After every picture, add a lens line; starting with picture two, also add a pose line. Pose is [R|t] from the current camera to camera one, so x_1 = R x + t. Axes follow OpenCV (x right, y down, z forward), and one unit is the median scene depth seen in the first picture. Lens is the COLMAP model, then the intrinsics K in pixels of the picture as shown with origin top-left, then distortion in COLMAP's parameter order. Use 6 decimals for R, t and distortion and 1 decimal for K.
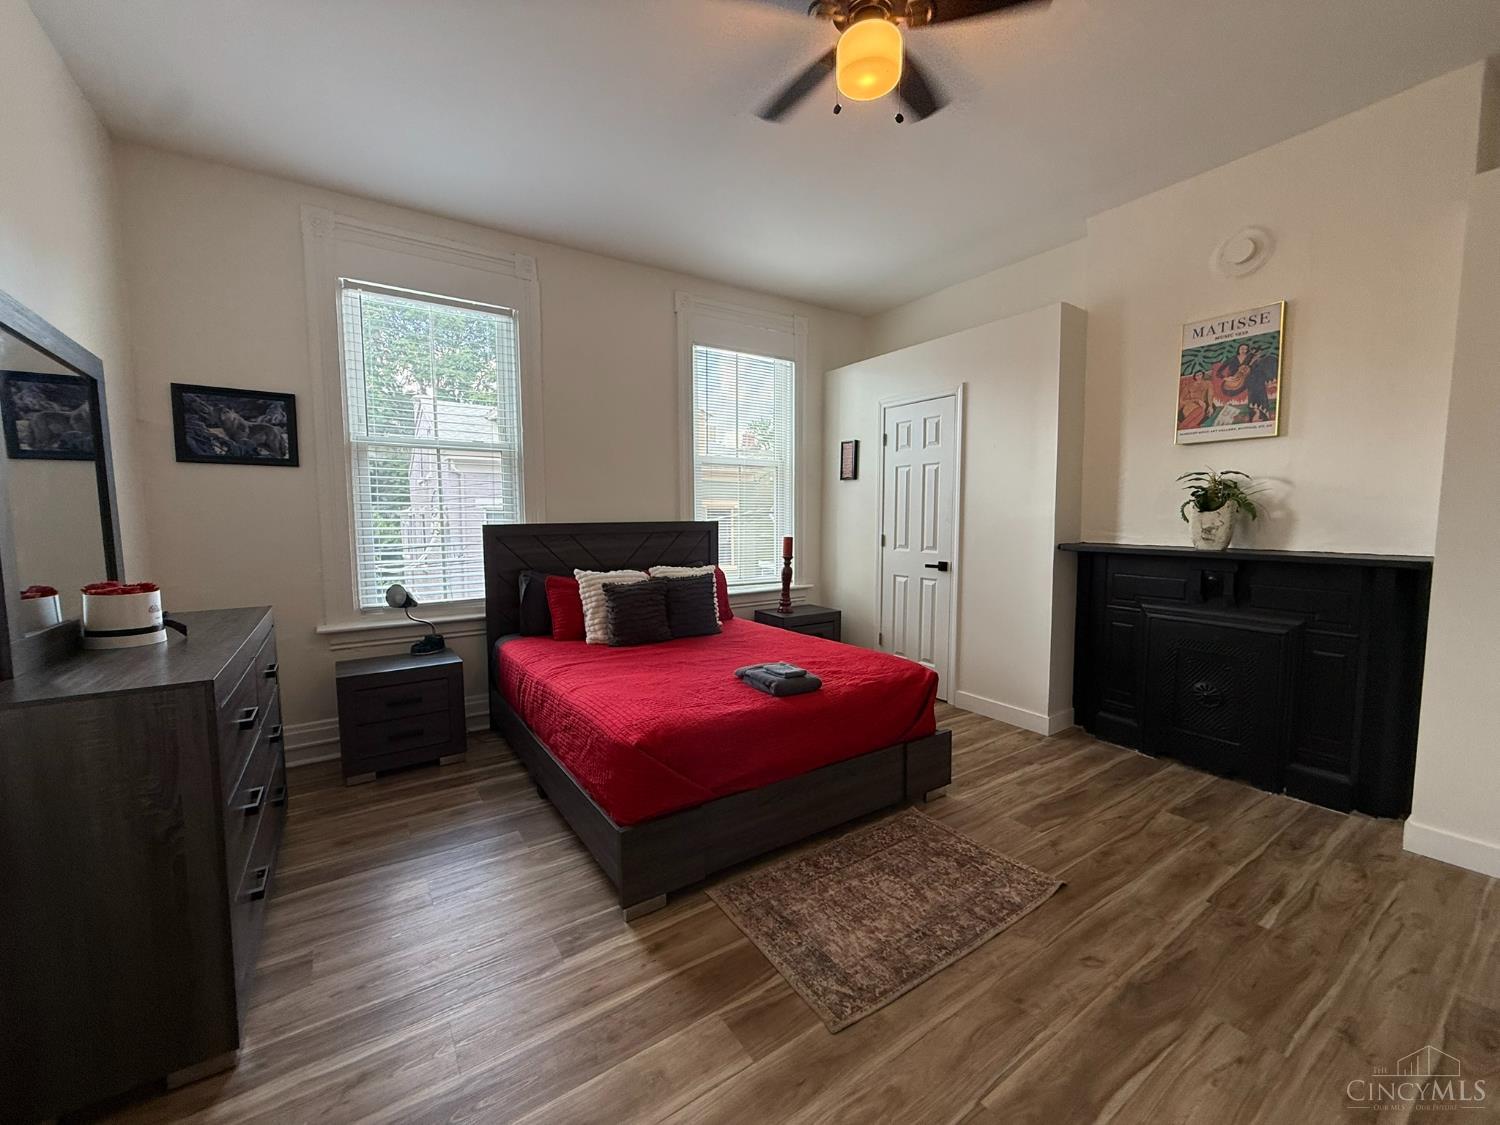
lens RADIAL K [[597.7, 0, 746.8], [0, 597.7, 566.3], [0, 0, 1]] dist [0.000005, -0.000117]
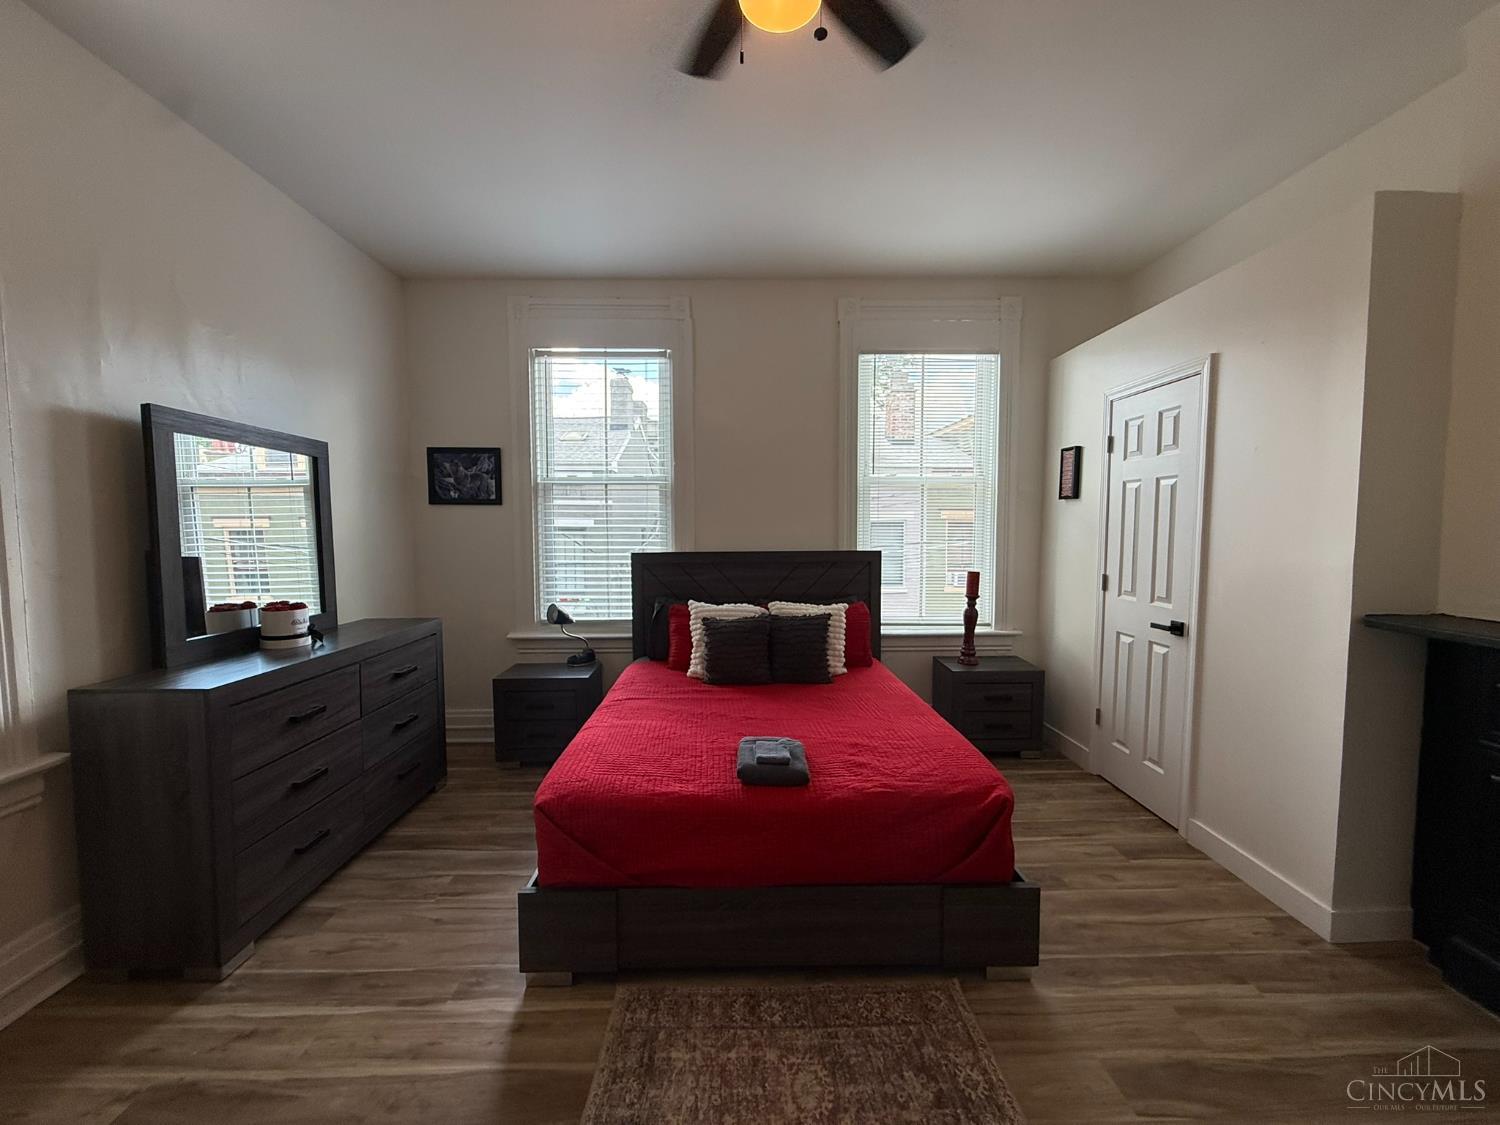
lens RADIAL K [[597.7, 0, 746.8], [0, 597.7, 566.3], [0, 0, 1]] dist [0.000005, -0.000117]
pose [[0.842673, 0.040203, -0.536923, 0.331049], [-0.046926, 0.998898, 0.001147, -0.057208], [0.536377, 0.024229, 0.843630, 0.200289]]
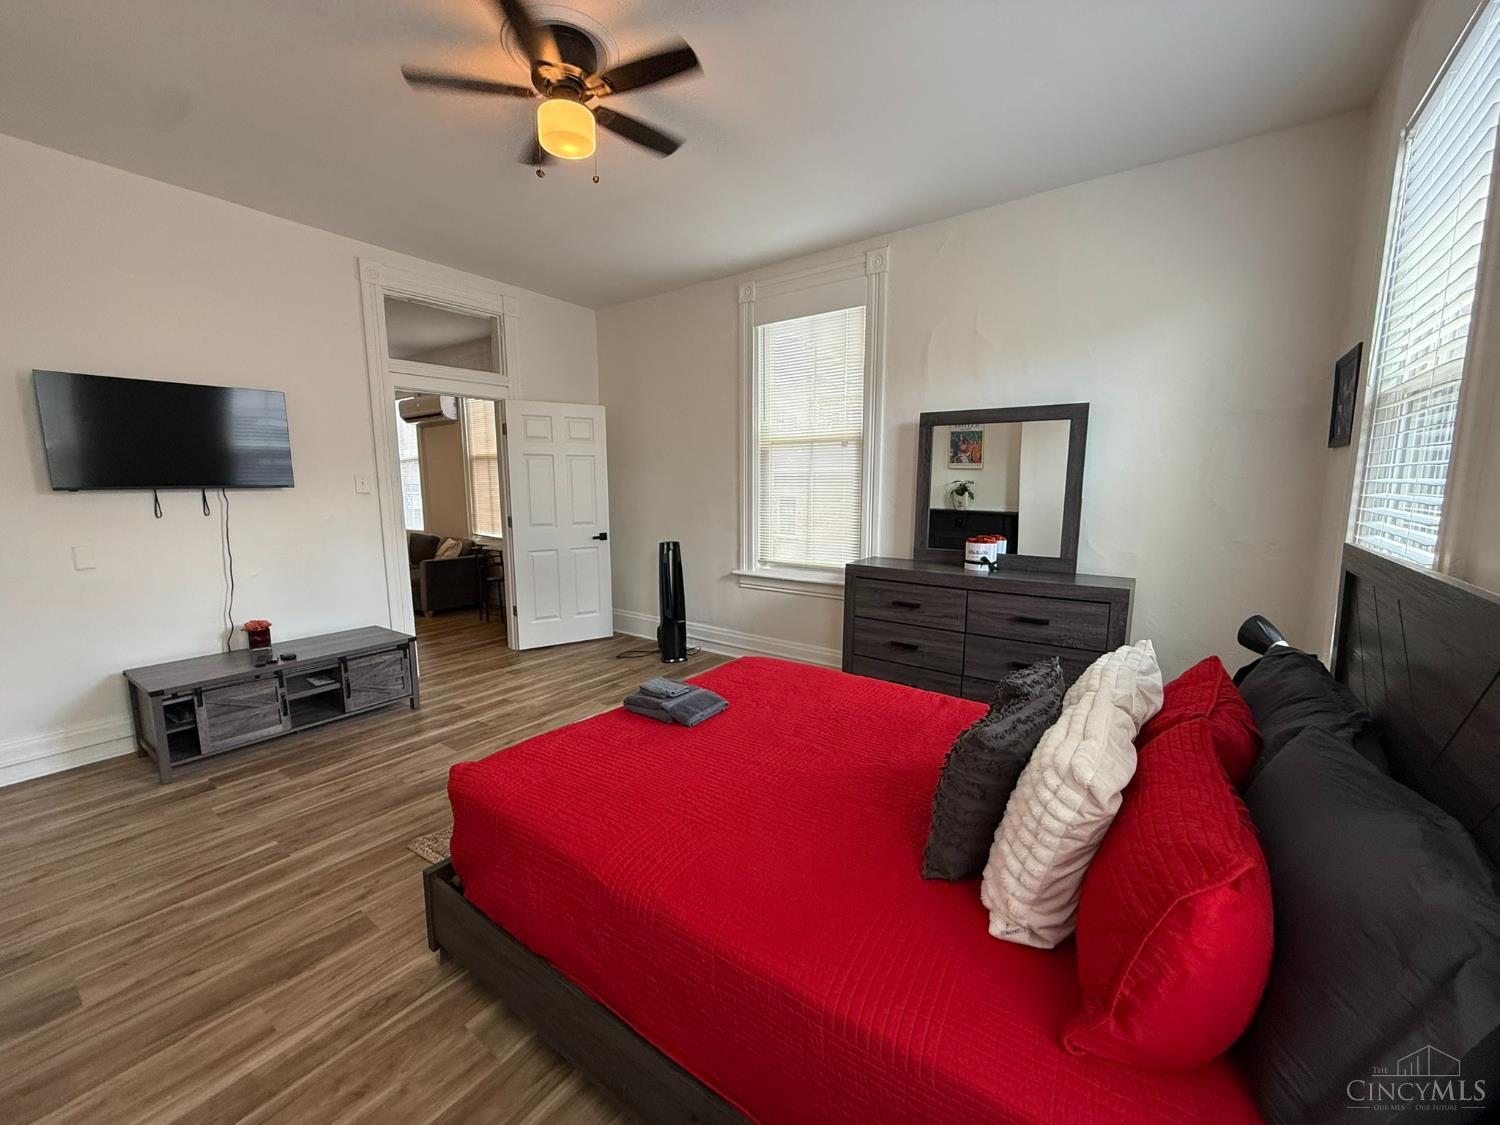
lens RADIAL K [[597.7, 0, 746.8], [0, 597.7, 566.3], [0, 0, 1]] dist [0.000005, -0.000117]
pose [[-0.942066, 0.055093, -0.330872, 0.169904], [-0.020246, 0.975281, 0.220037, -0.151593], [0.334815, 0.213988, -0.917664, 1.312928]]
